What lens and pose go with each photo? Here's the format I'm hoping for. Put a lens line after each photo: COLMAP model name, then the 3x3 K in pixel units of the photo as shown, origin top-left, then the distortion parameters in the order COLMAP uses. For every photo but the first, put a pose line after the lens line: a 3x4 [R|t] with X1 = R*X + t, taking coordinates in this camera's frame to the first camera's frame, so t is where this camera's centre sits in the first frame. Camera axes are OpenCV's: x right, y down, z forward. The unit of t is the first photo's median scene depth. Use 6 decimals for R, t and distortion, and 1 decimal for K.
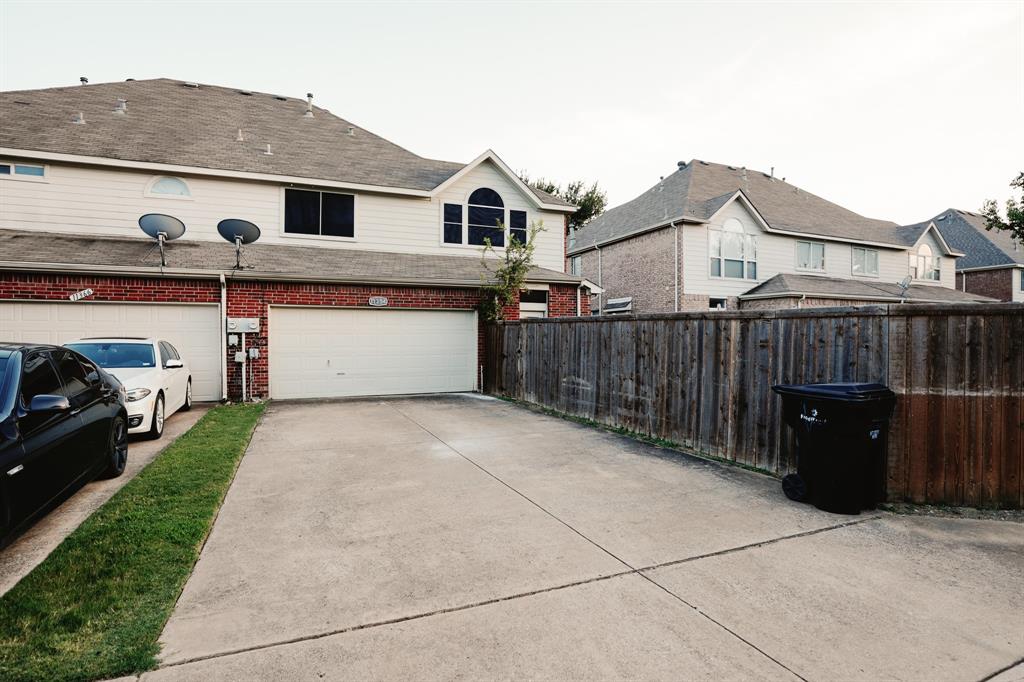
lens RADIAL K [[517.8, 0, 507.0], [0, 517.8, 335.9], [0, 0, 1]] dist [-0.023007, 0.002111]
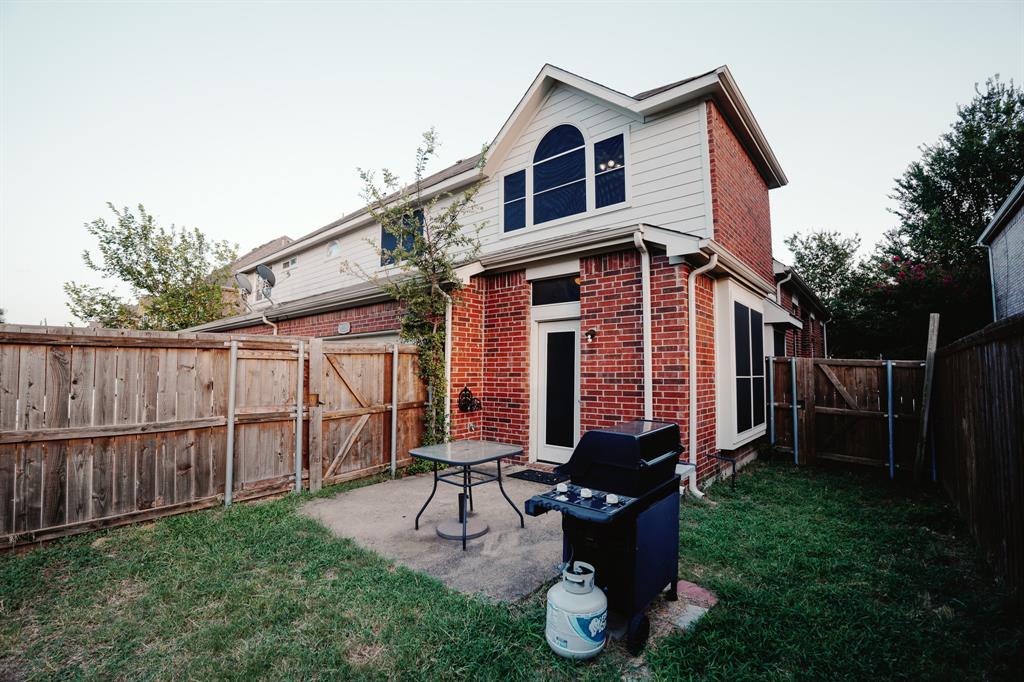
lens RADIAL K [[447.9, 0, 514.2], [0, 447.9, 338.6], [0, 0, 1]] dist [-0.053865, 0.005277]
pose [[0.468340, -0.064794, -0.881169, 0.438982], [0.002011, 0.997383, -0.072270, 0.000322], [0.883546, 0.032075, 0.467245, 0.836215]]
